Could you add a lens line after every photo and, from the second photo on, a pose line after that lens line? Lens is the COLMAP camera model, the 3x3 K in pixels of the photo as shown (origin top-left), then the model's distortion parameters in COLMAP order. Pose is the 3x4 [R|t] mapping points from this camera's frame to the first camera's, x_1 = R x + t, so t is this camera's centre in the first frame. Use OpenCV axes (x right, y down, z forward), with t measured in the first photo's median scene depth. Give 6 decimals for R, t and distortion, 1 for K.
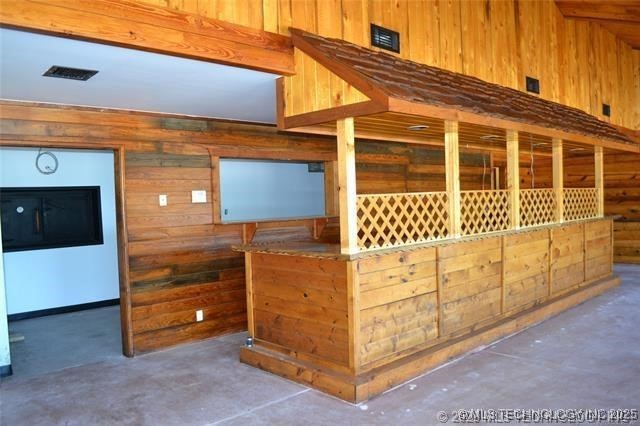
lens RADIAL K [[513.5, 0, 320.0], [0, 513.5, 213.0], [0, 0, 1]] dist [-0.080656, 0.000052]
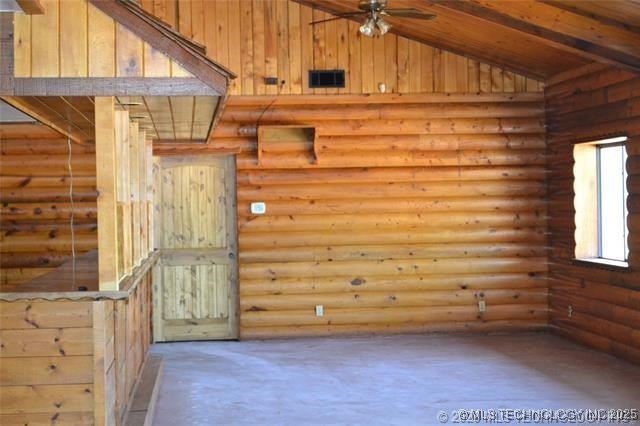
lens RADIAL K [[1496.4, 0, 320.0], [0, 1496.4, 213.0], [0, 0, 1]] dist [0.073064, 0.337165]
pose [[0.613526, 0.015582, 0.789521, -0.904732], [0.020550, 0.999152, -0.035688, 0.036418], [-0.789407, 0.038120, 0.612685, -0.286975]]
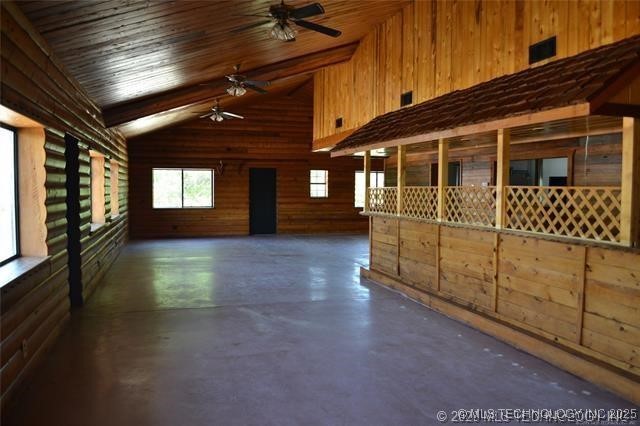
lens RADIAL K [[513.5, 0, 320.0], [0, 513.5, 213.0], [0, 0, 1]] dist [-0.080656, 0.000052]
pose [[-0.443111, 0.081116, -0.892789, 2.238931], [-0.013006, 0.995211, 0.096877, -0.137060], [0.896372, 0.054539, -0.439934, 1.827421]]
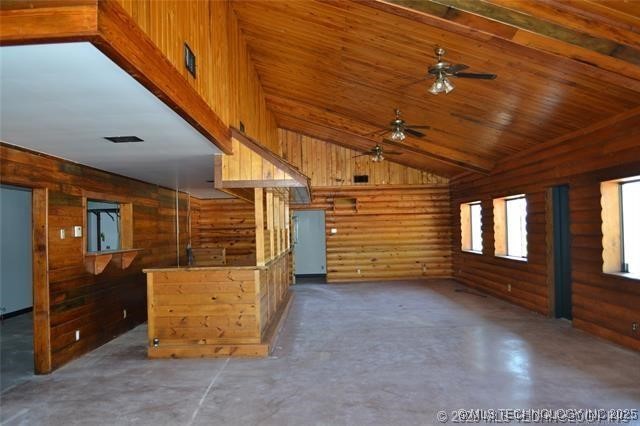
lens RADIAL K [[571.3, 0, 320.0], [0, 571.3, 213.0], [0, 0, 1]] dist [-0.069749, 0.008662]
pose [[0.690309, 0.033168, 0.722754, -0.786226], [0.023769, 0.997370, -0.068473, 0.026826], [-0.723124, 0.064447, 0.687705, -0.282391]]
